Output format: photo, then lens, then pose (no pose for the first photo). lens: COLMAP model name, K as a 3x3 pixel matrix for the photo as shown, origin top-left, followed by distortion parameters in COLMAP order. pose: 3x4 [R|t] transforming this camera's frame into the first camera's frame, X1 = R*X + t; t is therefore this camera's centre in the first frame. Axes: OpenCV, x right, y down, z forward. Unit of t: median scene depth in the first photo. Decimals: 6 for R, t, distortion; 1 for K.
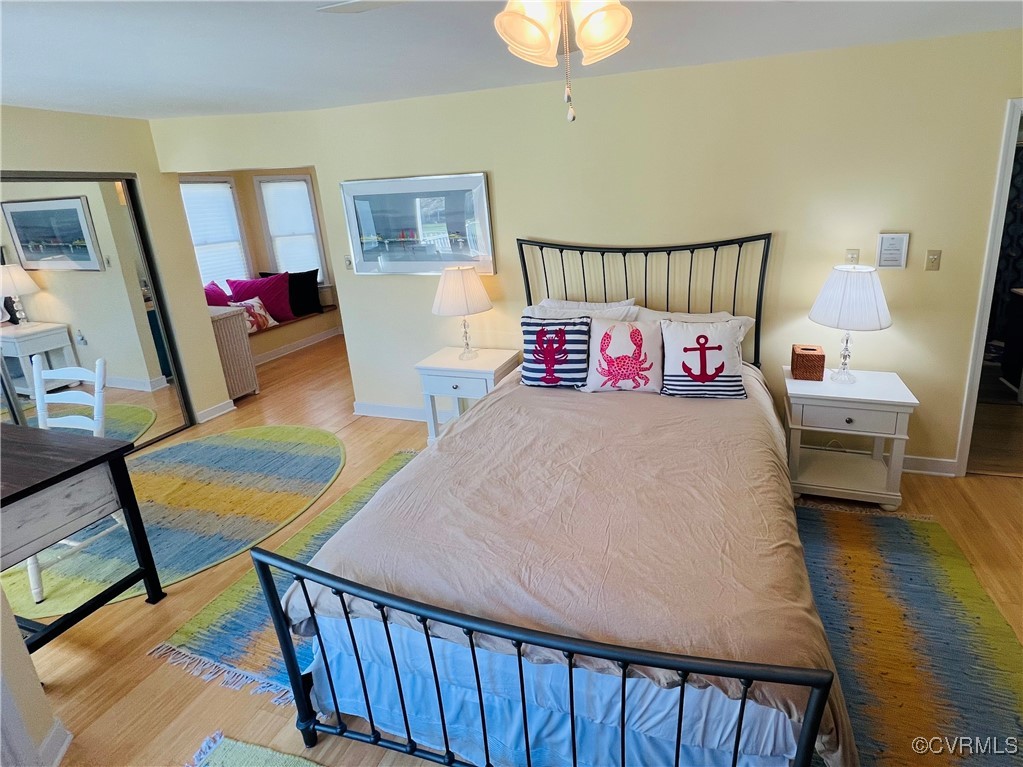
lens RADIAL K [[584.3, 0, 590.8], [0, 584.3, 382.9], [0, 0, 1]] dist [0.002078, 0.000735]
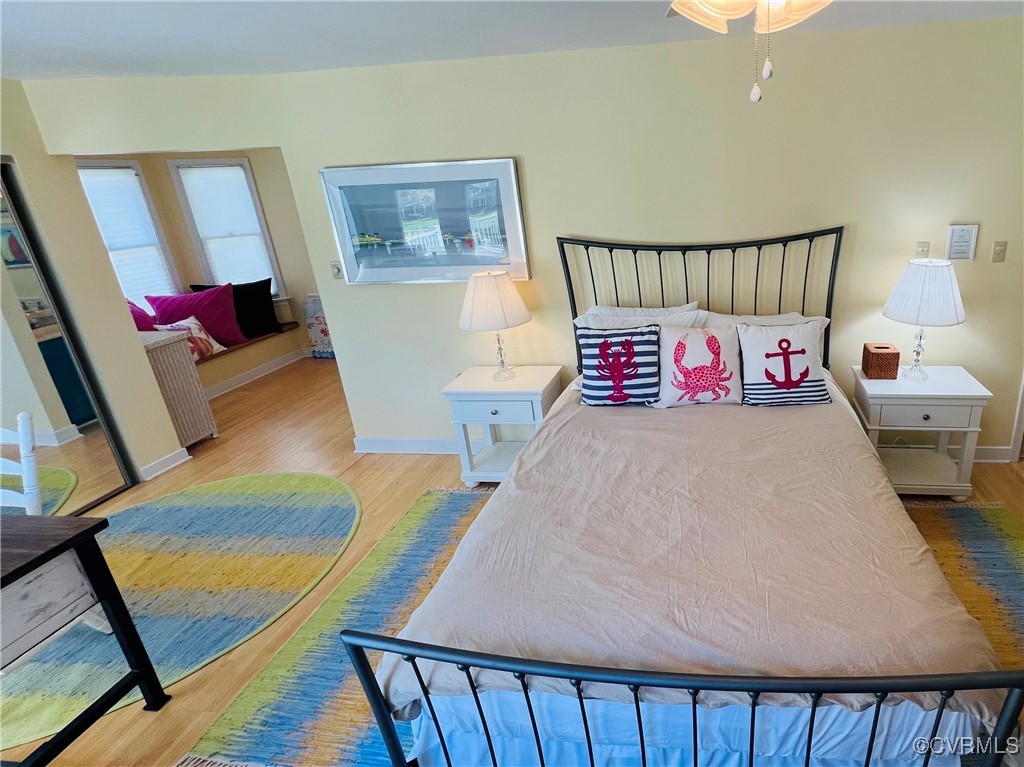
lens RADIAL K [[584.9, 0, 418.0], [0, 584.9, 427.9], [0, 0, 1]] dist [0.002078, 0.000735]
pose [[0.975815, -0.085675, 0.201110, -0.570534], [0.066916, 0.992904, 0.098300, -0.069723], [-0.208105, -0.082465, 0.974624, 0.186322]]
